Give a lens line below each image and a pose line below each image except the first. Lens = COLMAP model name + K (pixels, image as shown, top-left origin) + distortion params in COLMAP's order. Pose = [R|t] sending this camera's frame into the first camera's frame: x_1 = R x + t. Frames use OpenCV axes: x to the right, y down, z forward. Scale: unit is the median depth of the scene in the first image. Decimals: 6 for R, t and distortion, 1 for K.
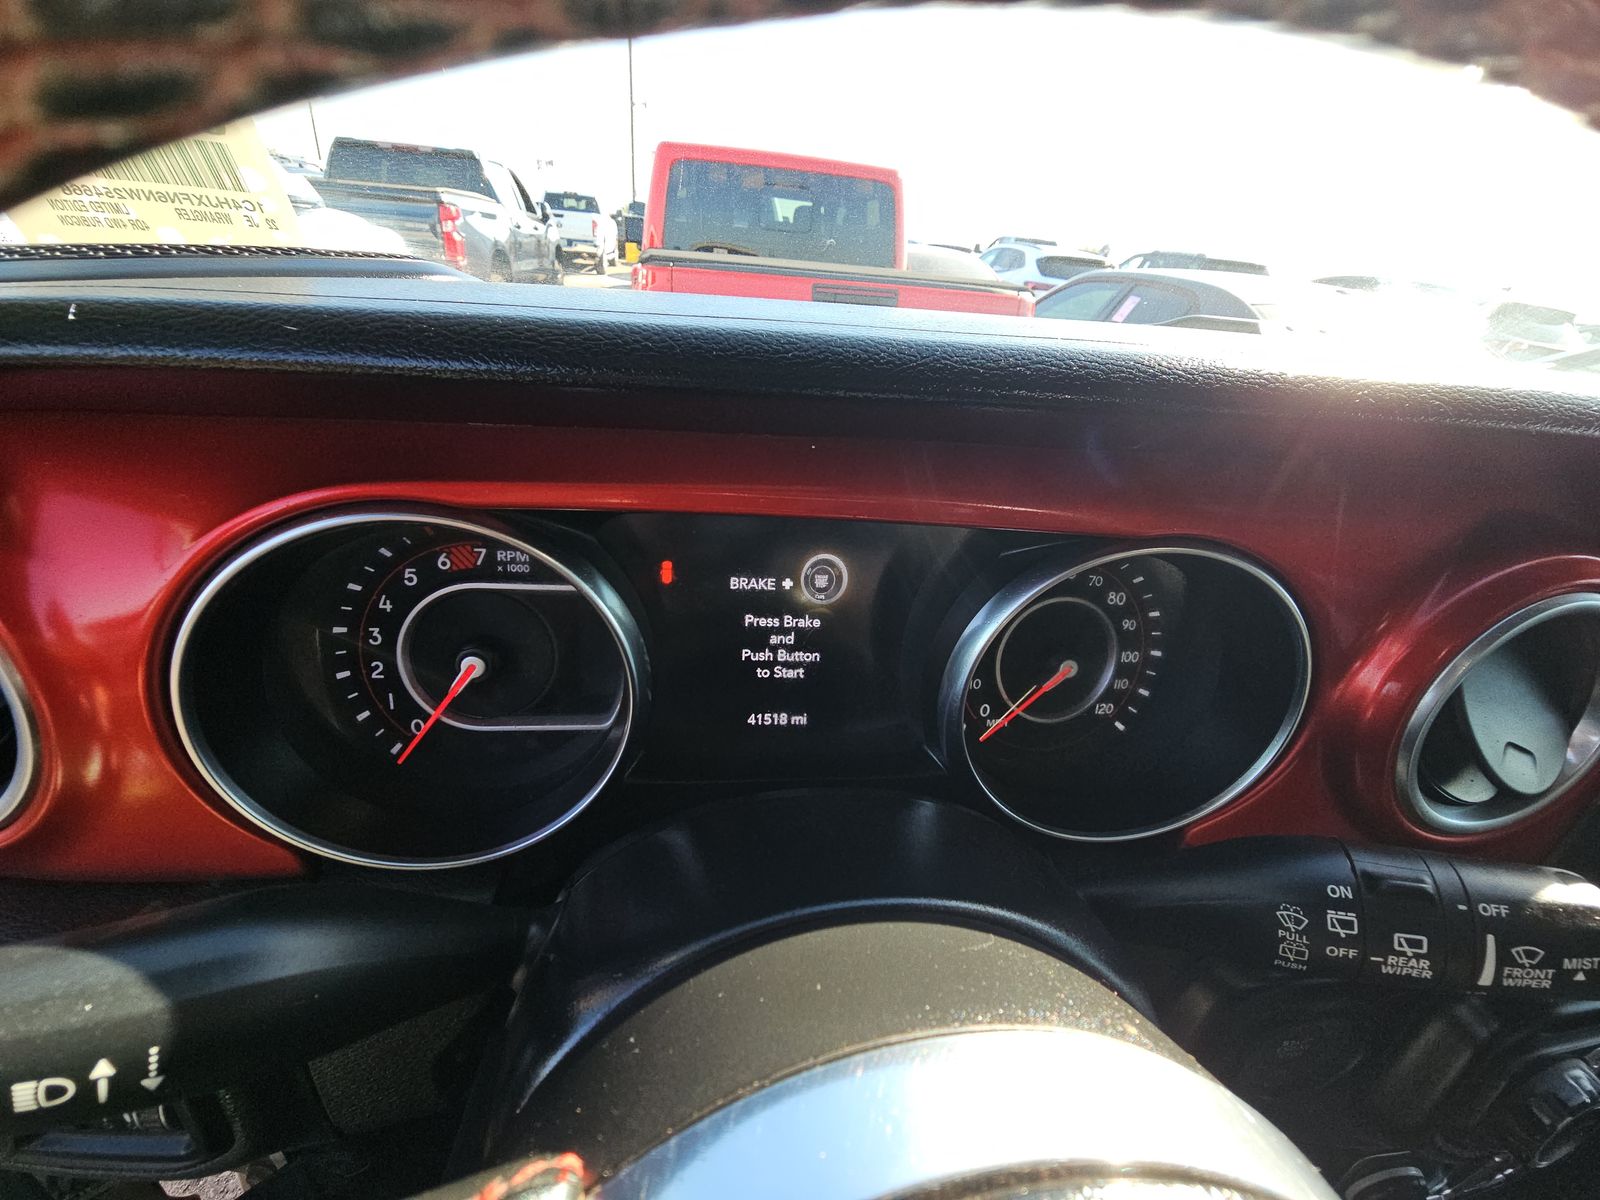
lens RADIAL K [[658.0, 0, 805.2], [0, 658.0, 600.1], [0, 0, 1]] dist [0.016318, -0.015872]
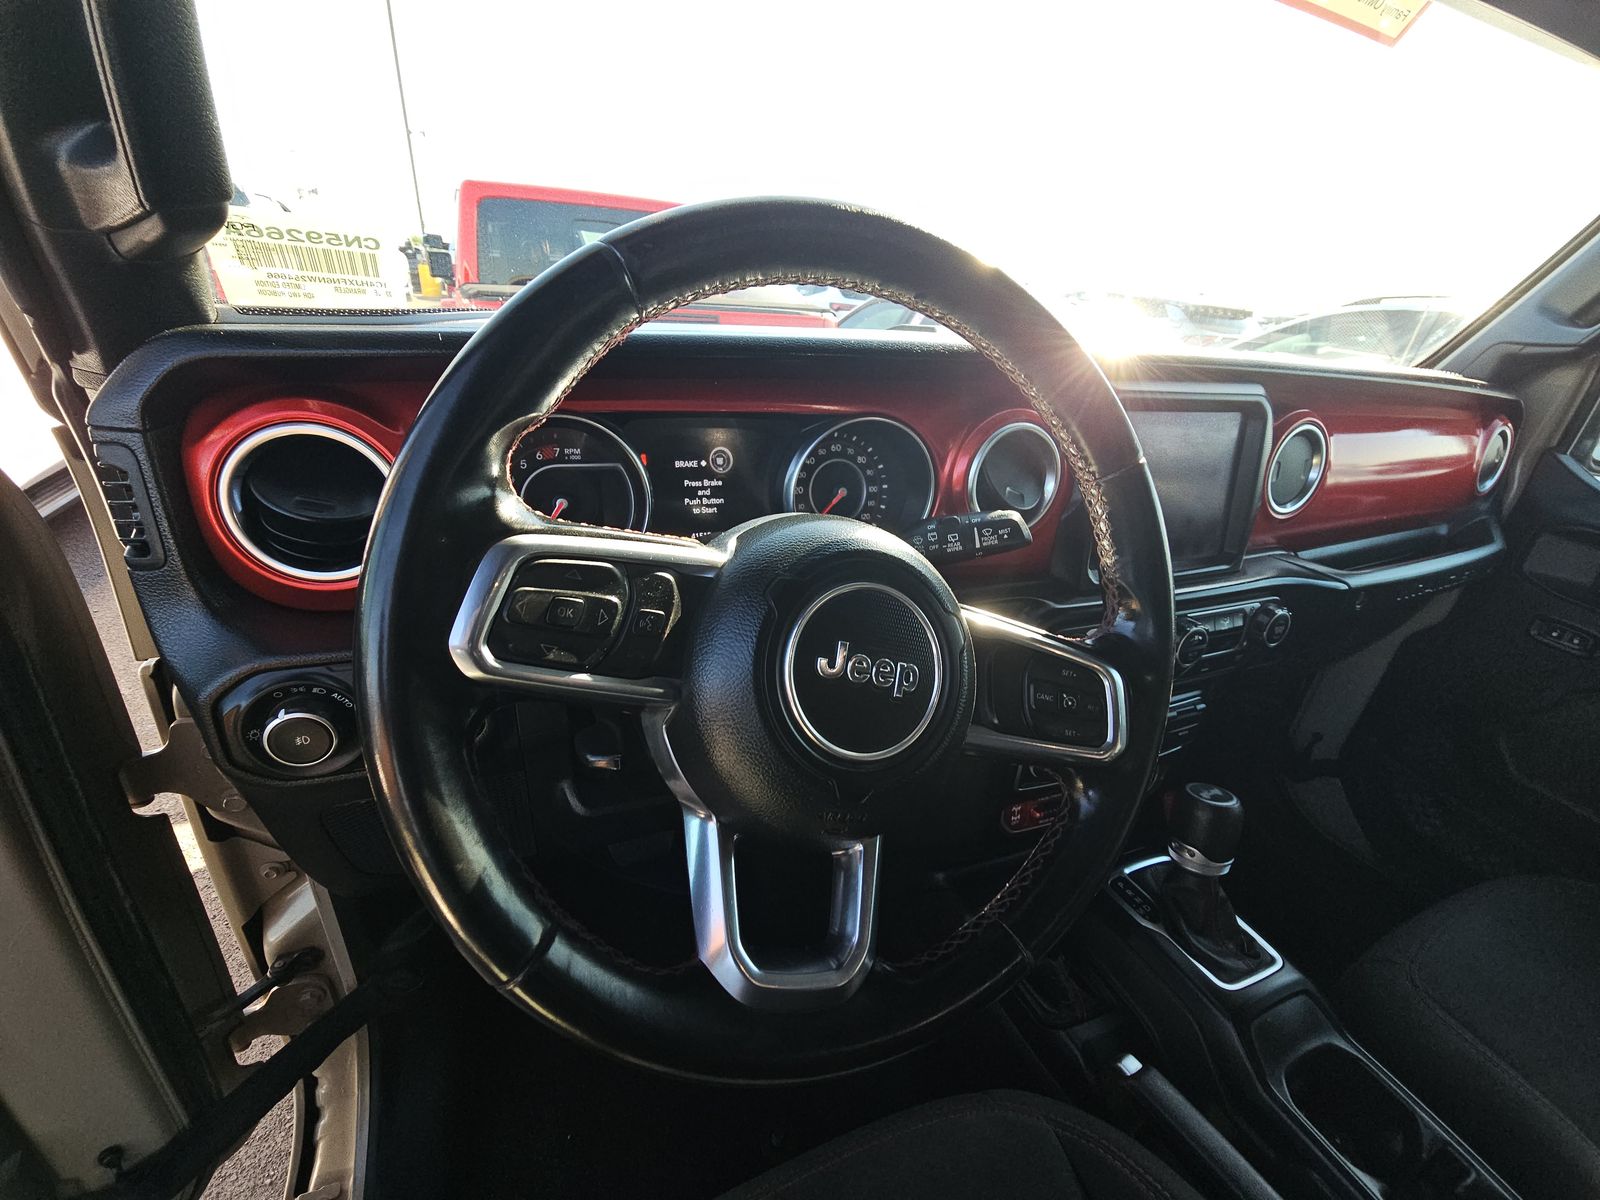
lens RADIAL K [[658.0, 0, 805.2], [0, 658.0, 600.1], [0, 0, 1]] dist [0.016318, -0.015872]
pose [[0.967956, -0.130341, 0.214643, -0.195852], [0.136941, 0.990448, -0.016105, 0.427951], [-0.210494, 0.044983, 0.976560, -0.932022]]
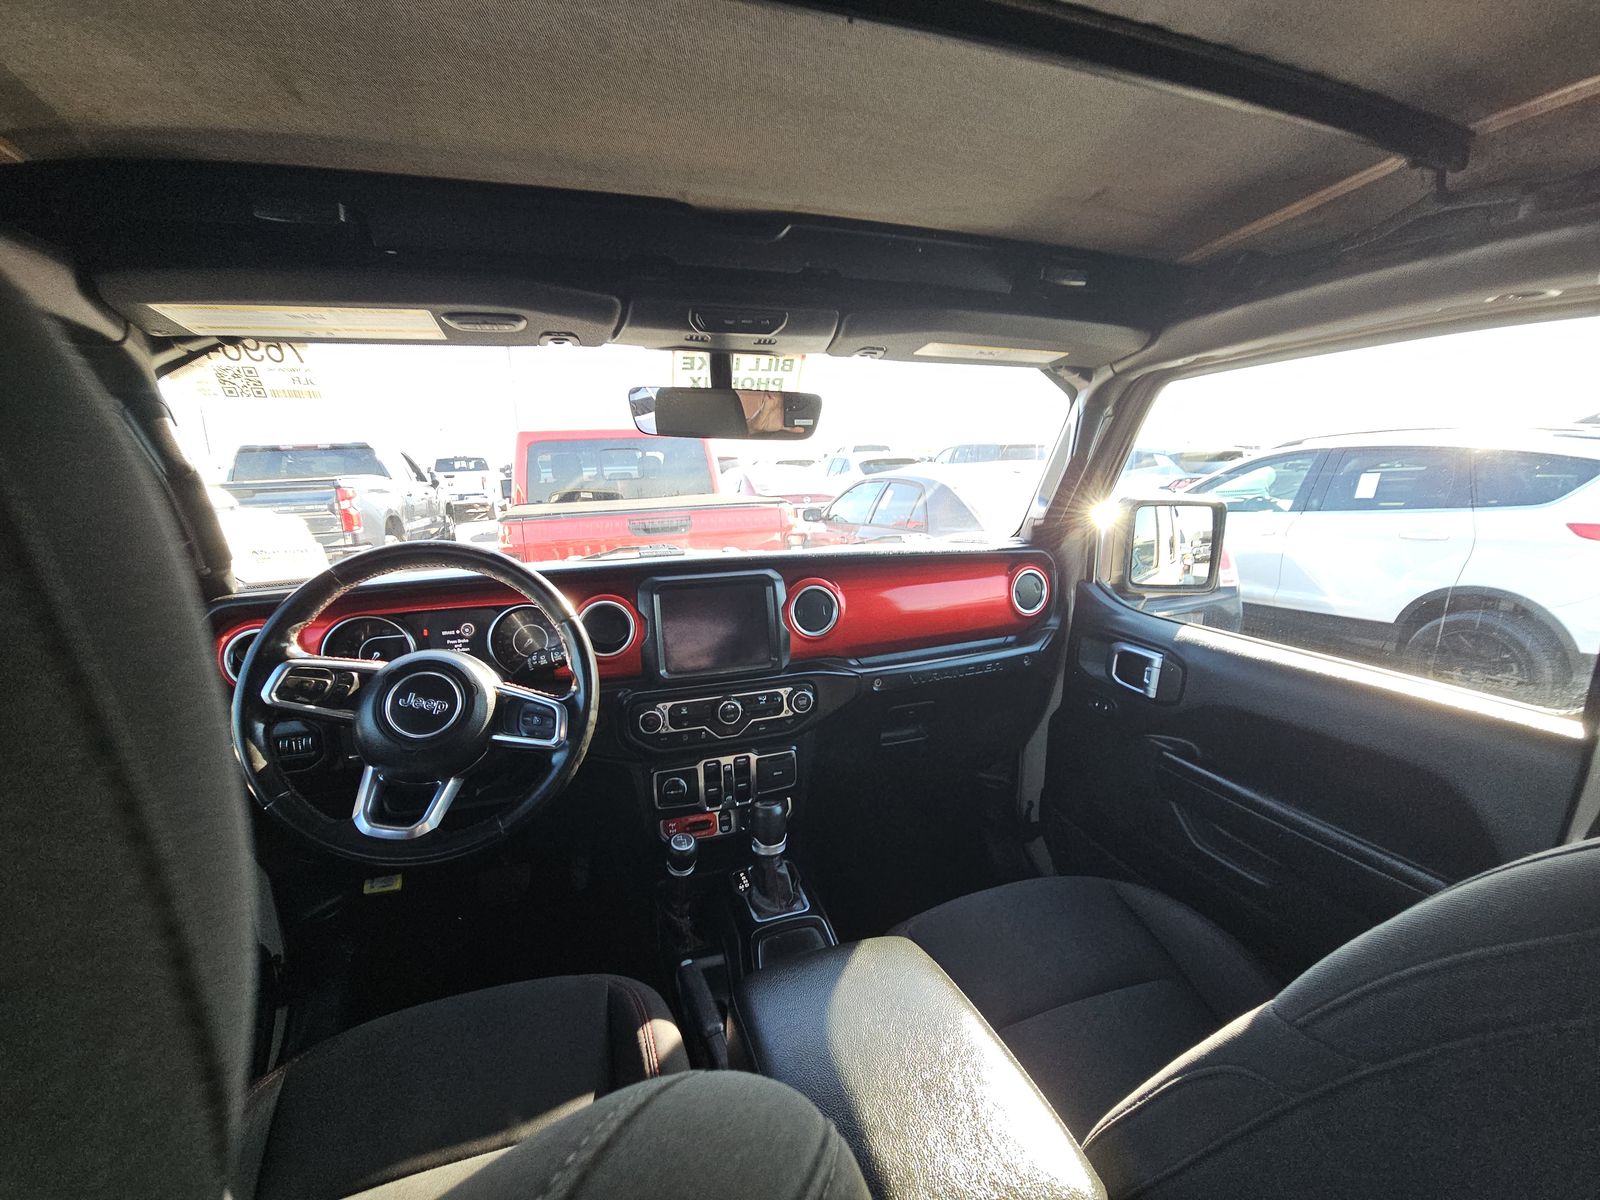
lens RADIAL K [[658.0, 0, 805.2], [0, 658.0, 600.1], [0, 0, 1]] dist [0.016318, -0.015872]
pose [[0.978971, -0.148847, 0.139502, 1.440575], [0.182049, 0.946017, -0.268160, 1.197413], [-0.092056, 0.287917, 0.953221, -2.969654]]
